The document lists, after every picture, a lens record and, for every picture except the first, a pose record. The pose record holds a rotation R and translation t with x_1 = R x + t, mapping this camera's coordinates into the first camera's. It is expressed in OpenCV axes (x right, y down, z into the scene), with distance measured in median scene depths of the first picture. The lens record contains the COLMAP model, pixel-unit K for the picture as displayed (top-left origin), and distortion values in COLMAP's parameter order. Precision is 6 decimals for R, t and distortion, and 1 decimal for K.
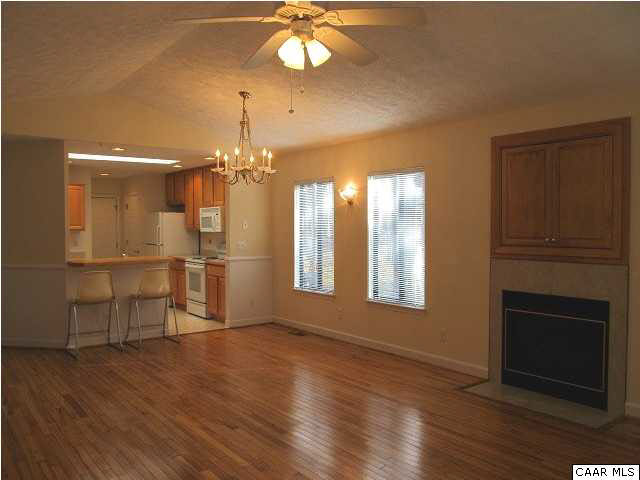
lens RADIAL K [[530.8, 0, 320.0], [0, 530.8, 240.0], [0, 0, 1]] dist [-0.045668, 0.007159]
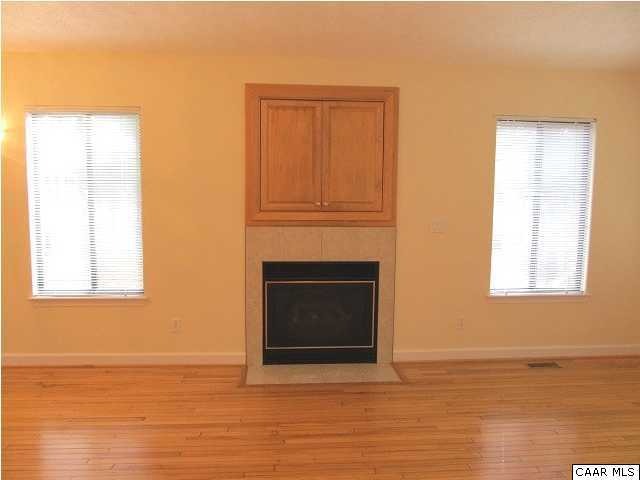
lens RADIAL K [[530.8, 0, 320.0], [0, 530.8, 240.0], [0, 0, 1]] dist [-0.045668, 0.007159]
pose [[0.552588, -0.075118, 0.830062, -0.342757], [0.014830, 0.996659, 0.080322, -0.011428], [-0.833323, -0.032075, 0.551856, 0.440210]]
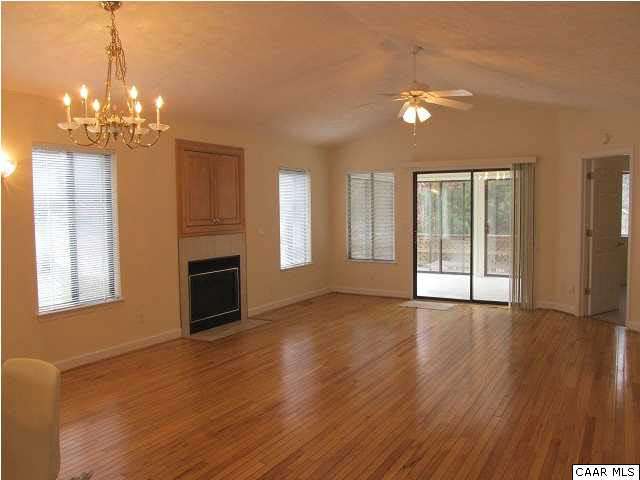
lens RADIAL K [[530.8, 0, 320.0], [0, 530.8, 240.0], [0, 0, 1]] dist [-0.045668, 0.007159]
pose [[-0.373849, -0.054204, 0.925904, -0.972661], [0.036516, 0.996657, 0.073089, -0.040032], [-0.926771, 0.061134, -0.370620, 1.200040]]
